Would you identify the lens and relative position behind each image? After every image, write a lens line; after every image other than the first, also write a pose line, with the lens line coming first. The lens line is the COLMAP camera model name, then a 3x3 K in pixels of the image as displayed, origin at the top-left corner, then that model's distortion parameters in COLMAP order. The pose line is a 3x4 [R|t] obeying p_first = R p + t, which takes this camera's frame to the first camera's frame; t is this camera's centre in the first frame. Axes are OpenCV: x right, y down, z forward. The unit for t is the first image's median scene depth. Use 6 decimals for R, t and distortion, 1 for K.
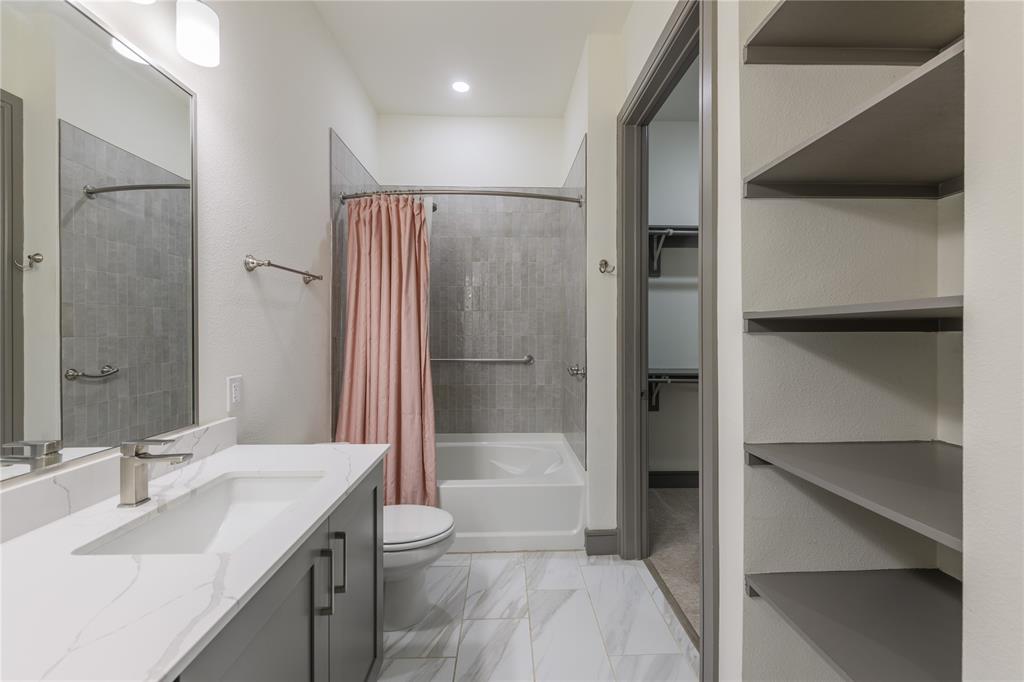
lens RADIAL K [[399.4, 0, 519.0], [0, 399.4, 334.1], [0, 0, 1]] dist [0.008361, -0.000700]
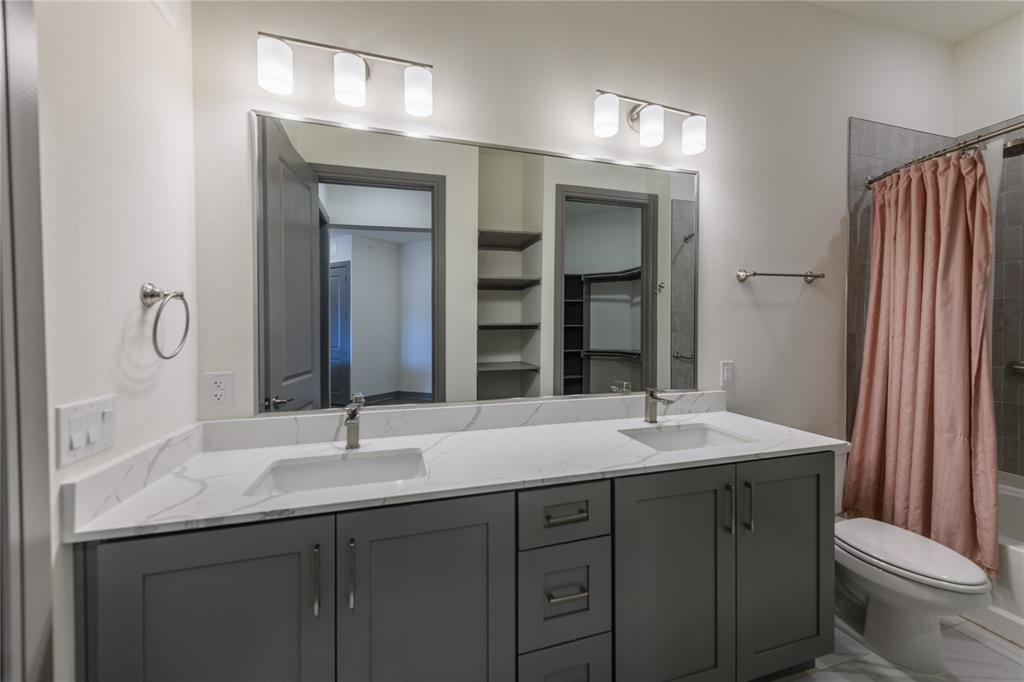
lens RADIAL K [[399.4, 0, 510.6], [0, 399.4, 336.1], [0, 0, 1]] dist [0.008361, -0.000700]
pose [[0.242148, 0.014892, -0.970125, 0.285904], [-0.002990, 0.999889, 0.014603, 0.001692], [0.970235, -0.000635, 0.242166, -0.027684]]
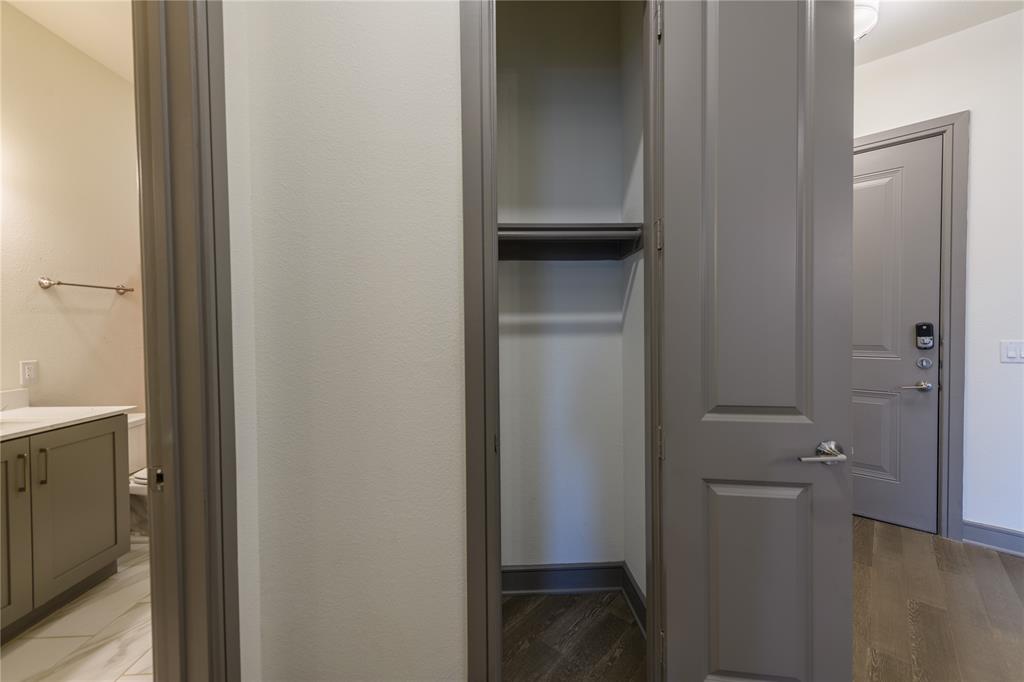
lens RADIAL K [[399.4, 0, 517.1], [0, 399.4, 336.5], [0, 0, 1]] dist [0.008361, -0.000700]
pose [[0.999908, -0.006679, 0.011810, 0.708219], [0.006556, 0.999924, 0.010458, 0.007778], [-0.011879, -0.010379, 0.999876, -0.332631]]
